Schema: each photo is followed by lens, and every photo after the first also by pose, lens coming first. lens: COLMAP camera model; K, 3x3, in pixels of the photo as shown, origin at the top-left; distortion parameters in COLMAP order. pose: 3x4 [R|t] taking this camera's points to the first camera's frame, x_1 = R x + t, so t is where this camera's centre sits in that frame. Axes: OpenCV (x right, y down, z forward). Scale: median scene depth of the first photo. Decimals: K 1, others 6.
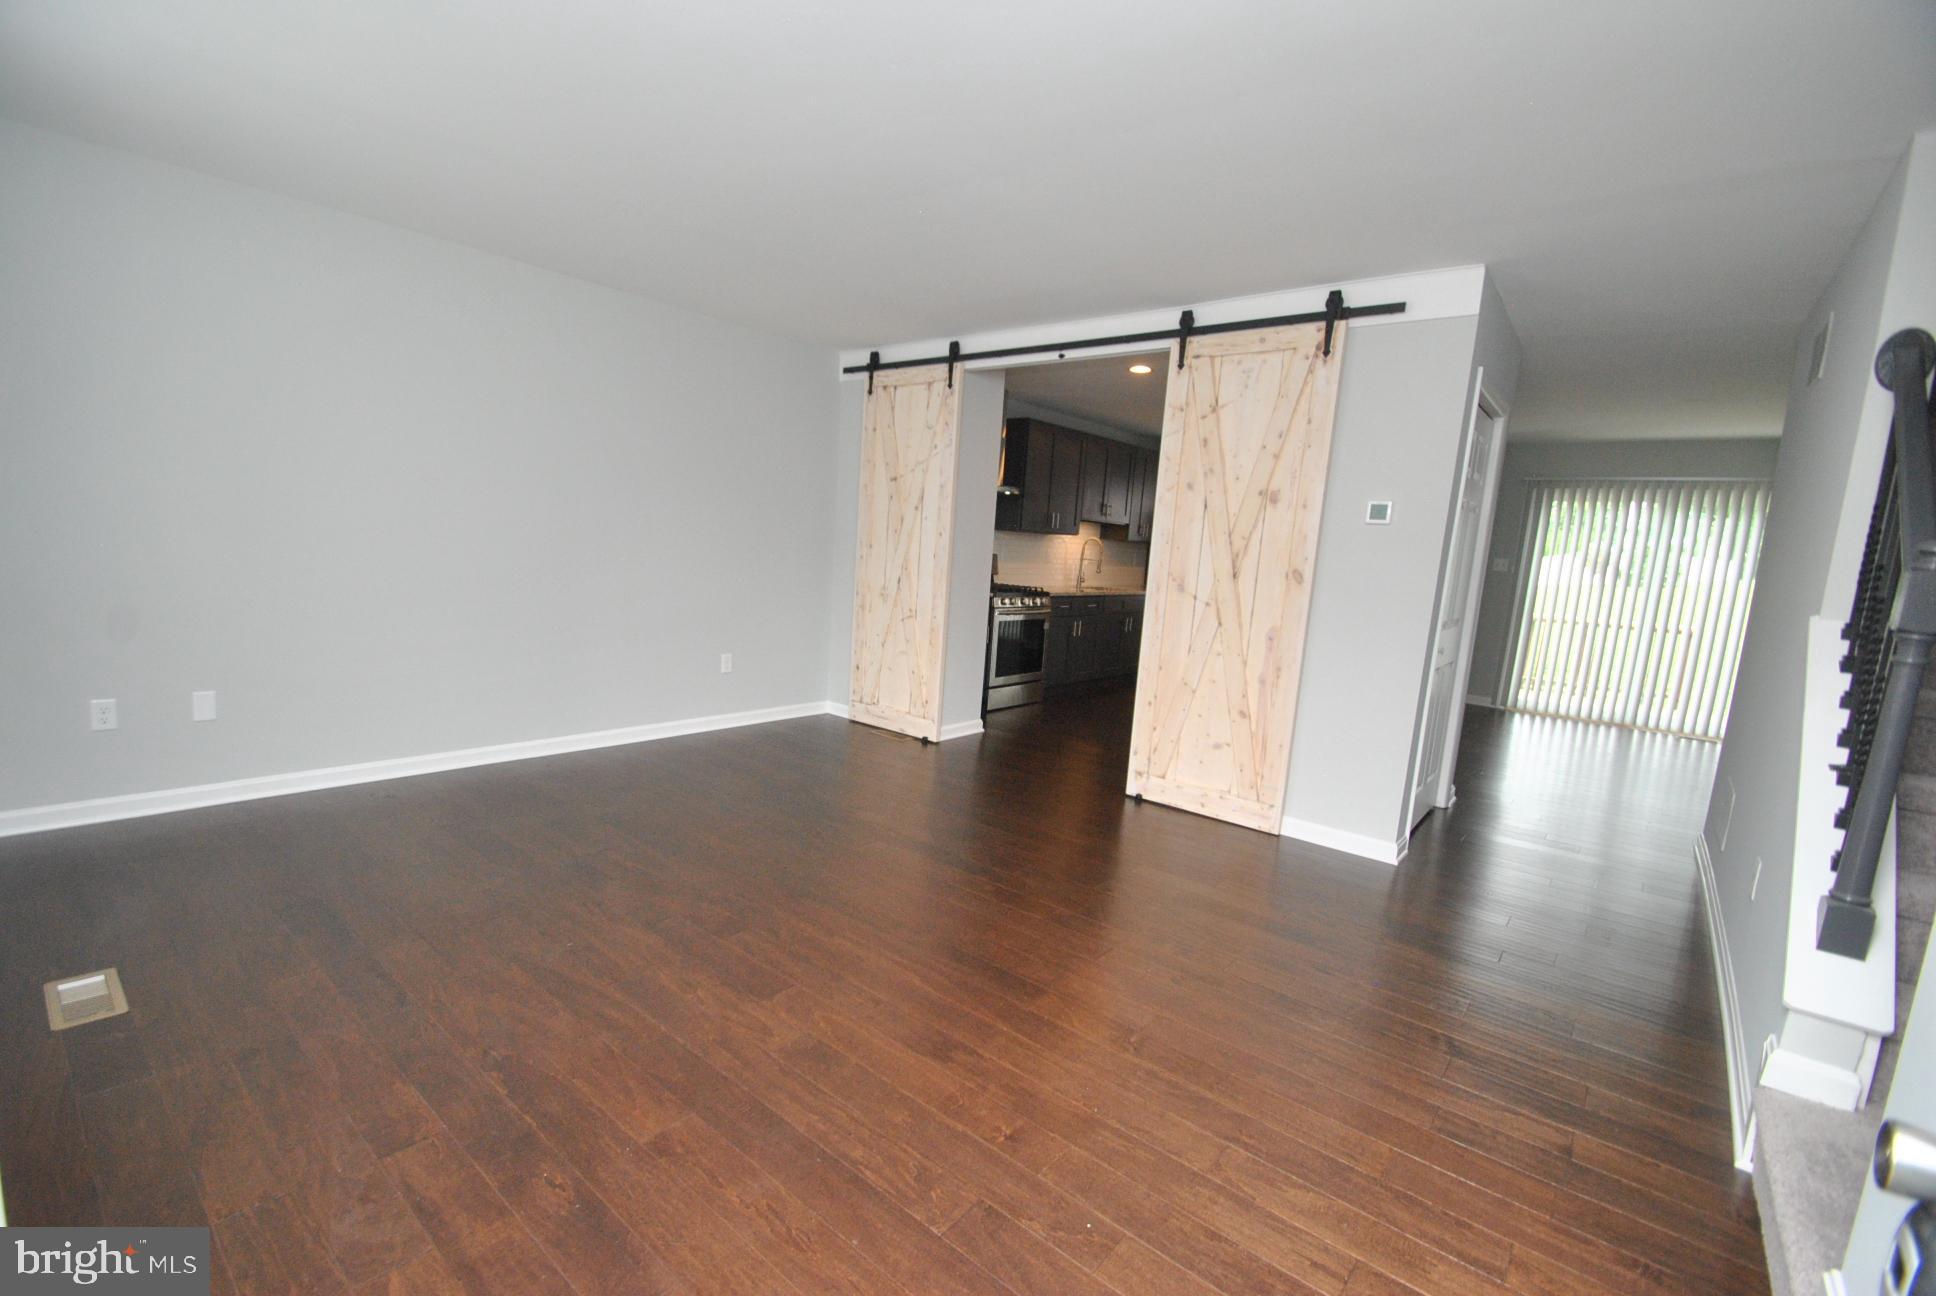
lens RADIAL K [[846.6, 0, 931.2], [0, 846.6, 670.3], [0, 0, 1]] dist [-0.001381, -0.010231]
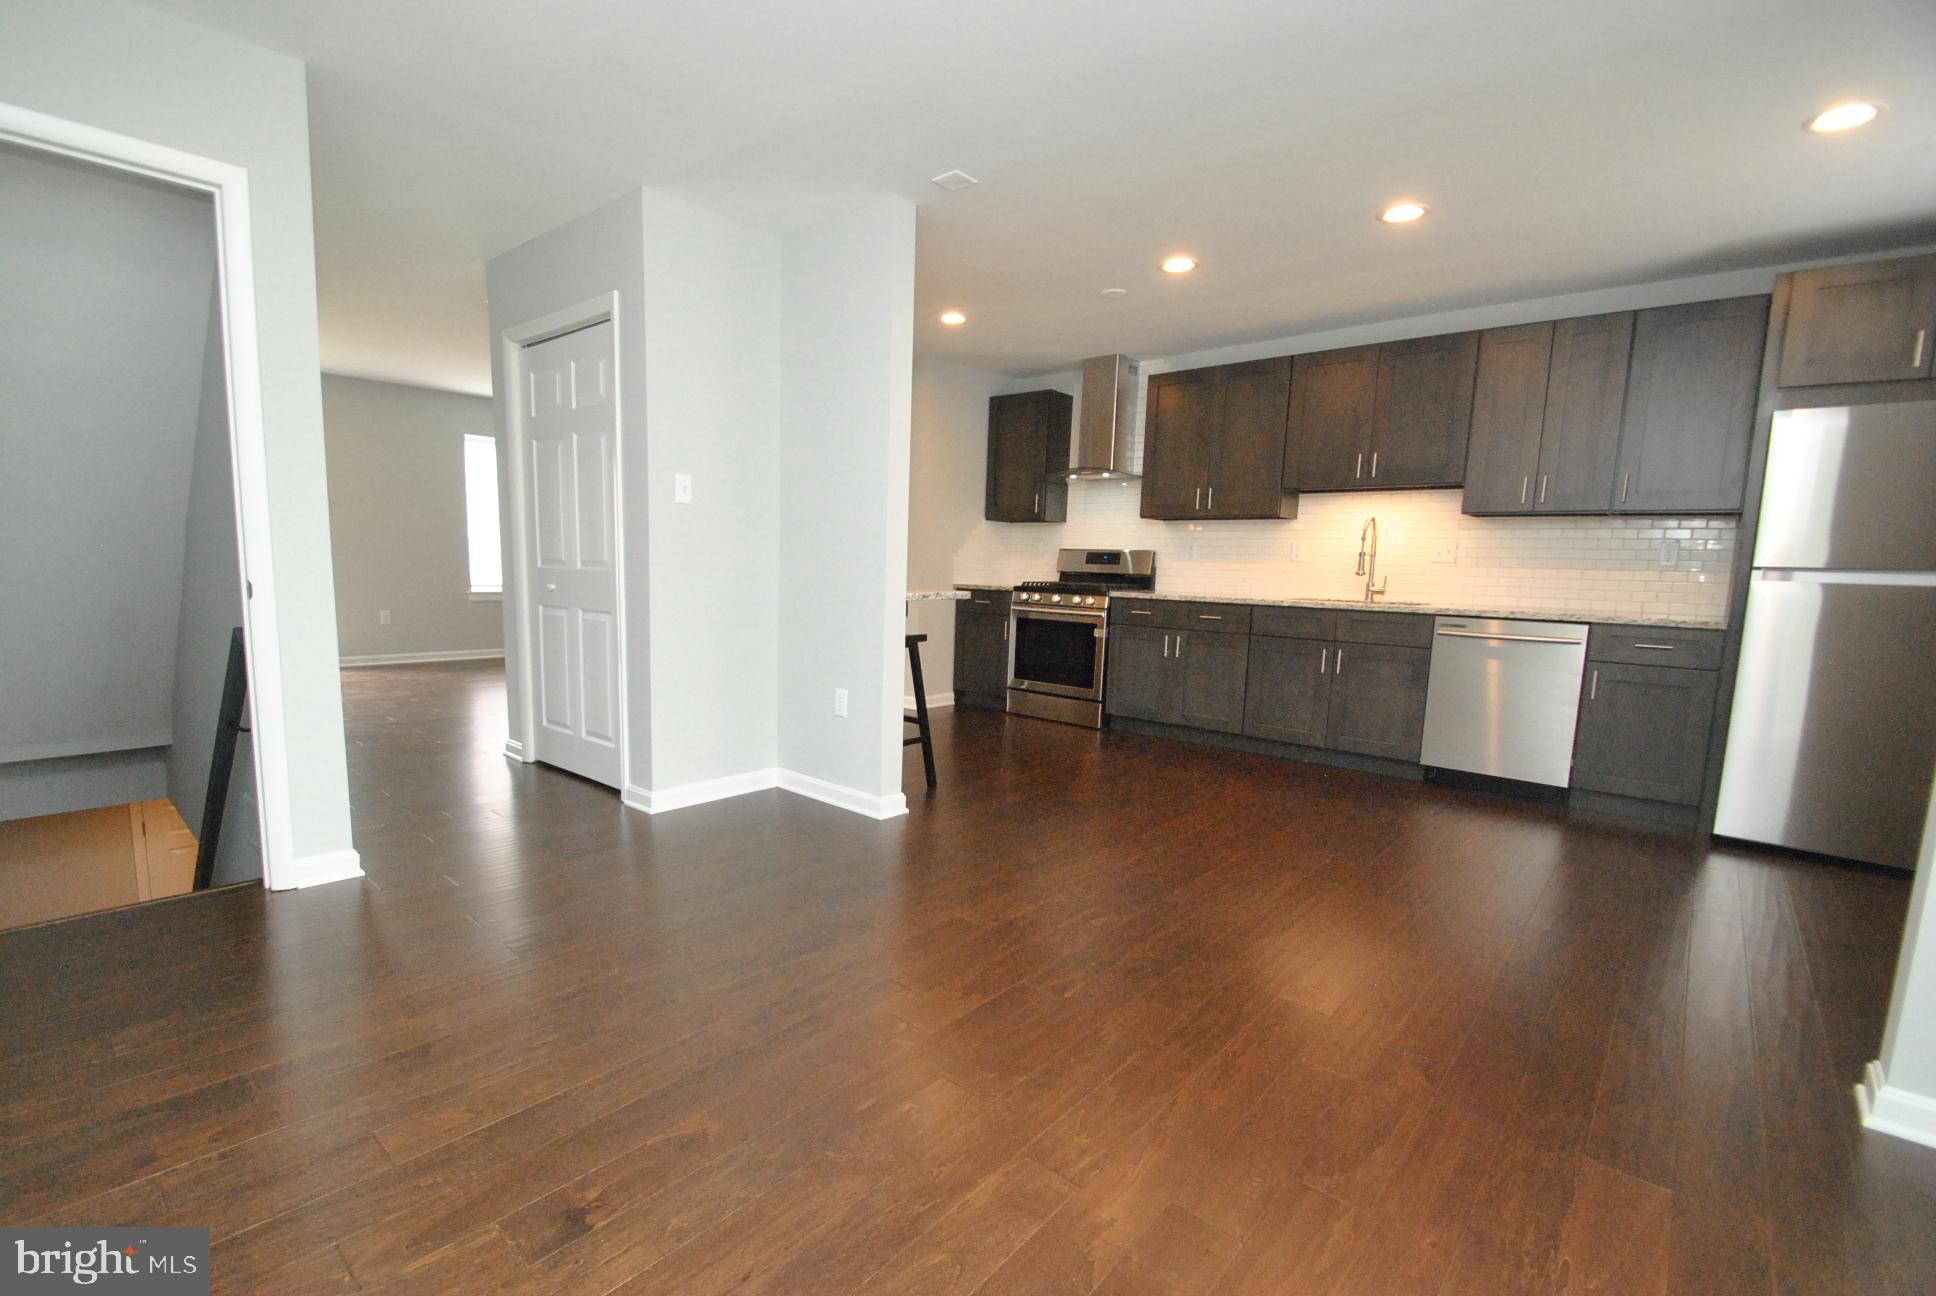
lens RADIAL K [[846.6, 0, 931.2], [0, 846.6, 670.3], [0, 0, 1]] dist [-0.001381, -0.010231]
pose [[-0.025578, 0.072848, -0.997015, 0.841412], [-0.166068, 0.983174, 0.076097, -0.045816], [0.985783, 0.167518, -0.013050, 0.761202]]
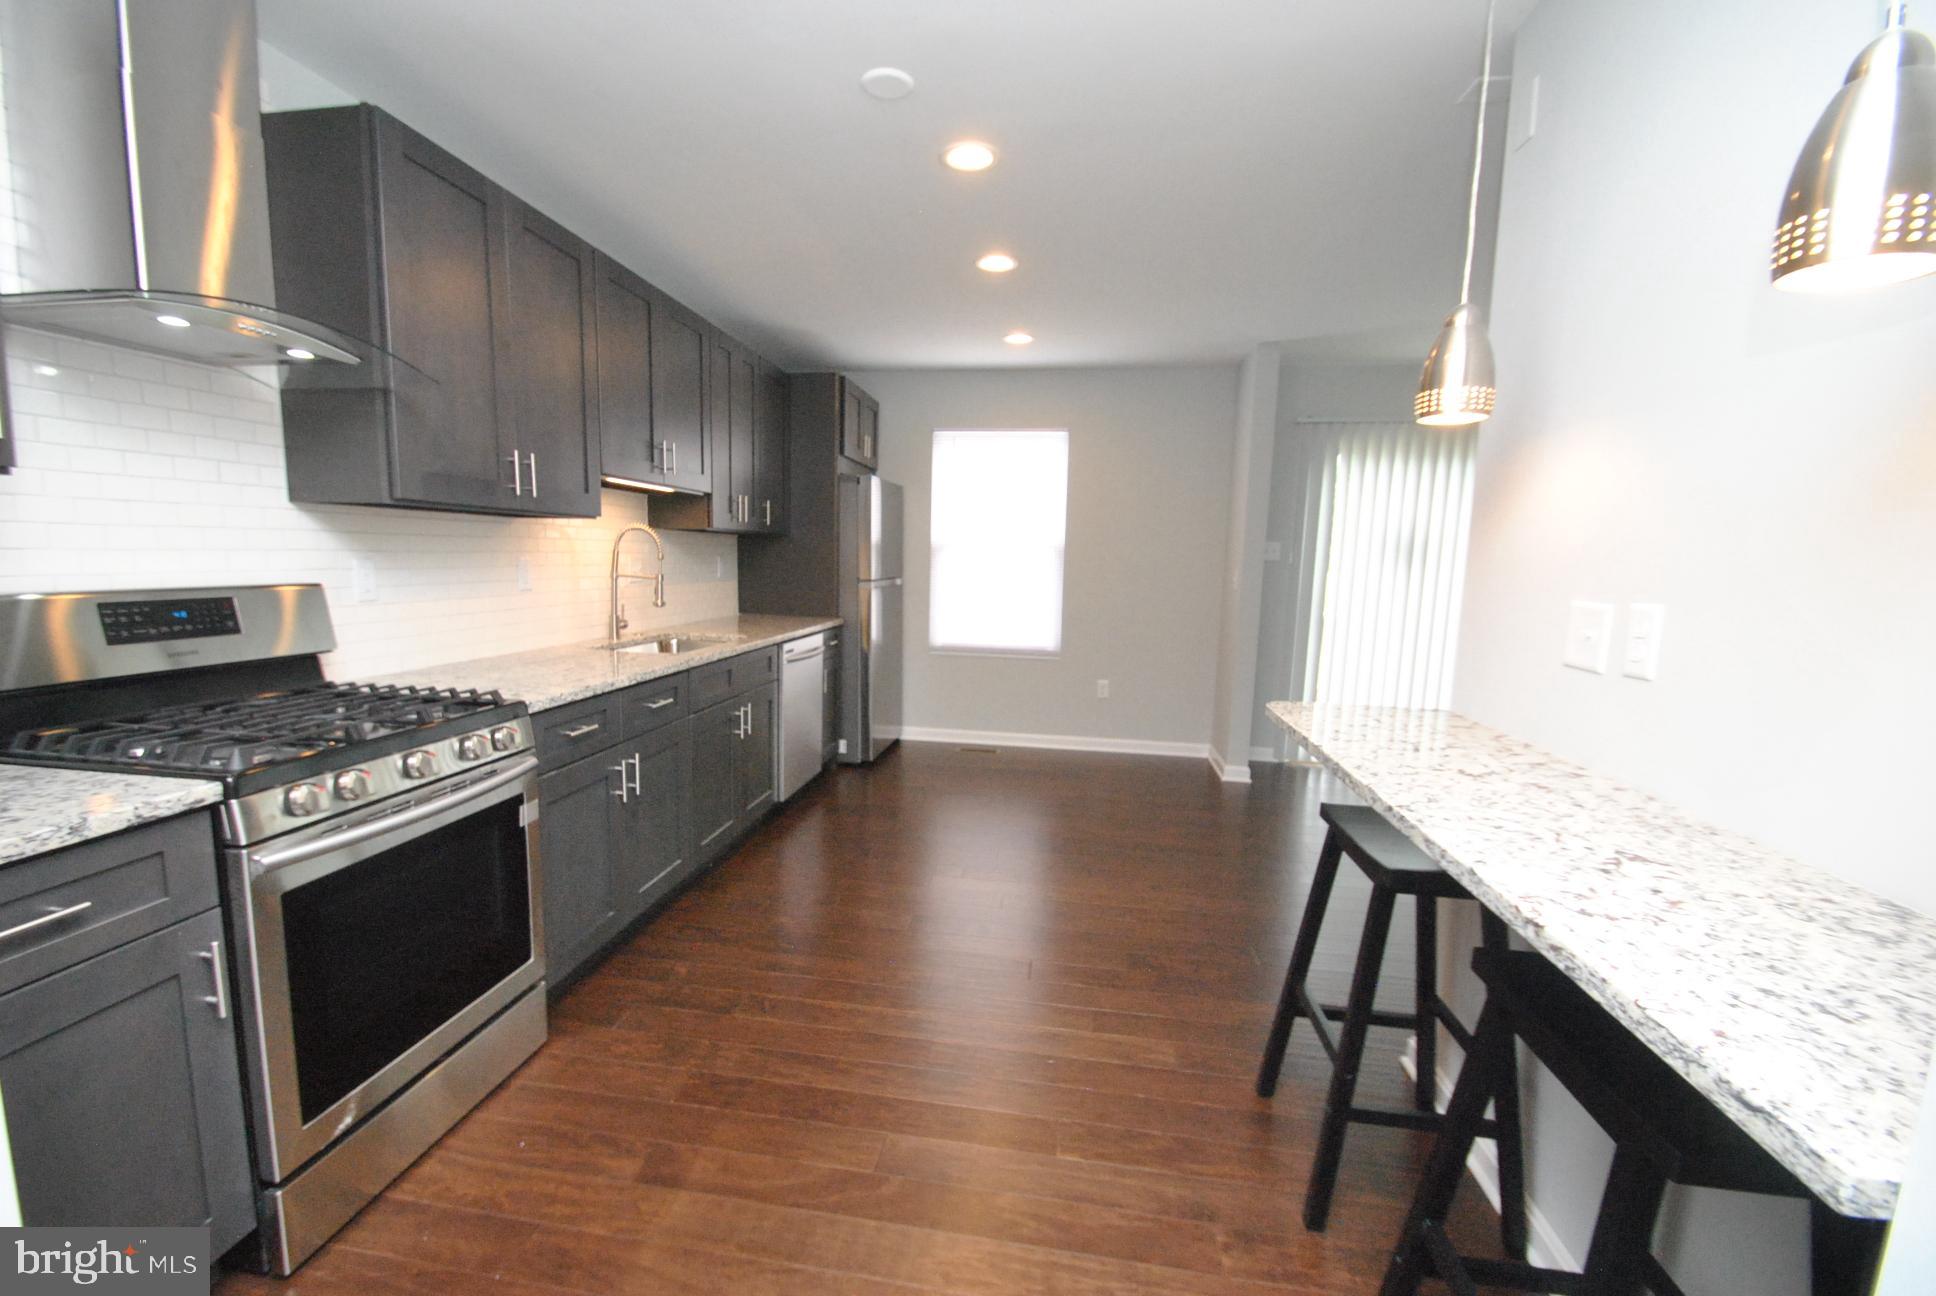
lens RADIAL K [[846.6, 0, 931.2], [0, 846.6, 670.3], [0, 0, 1]] dist [-0.001381, -0.010231]
pose [[0.856327, -0.107723, 0.505074, 0.099797], [0.102088, 0.994014, 0.038920, -0.088909], [-0.506243, 0.018234, 0.862198, 0.586861]]
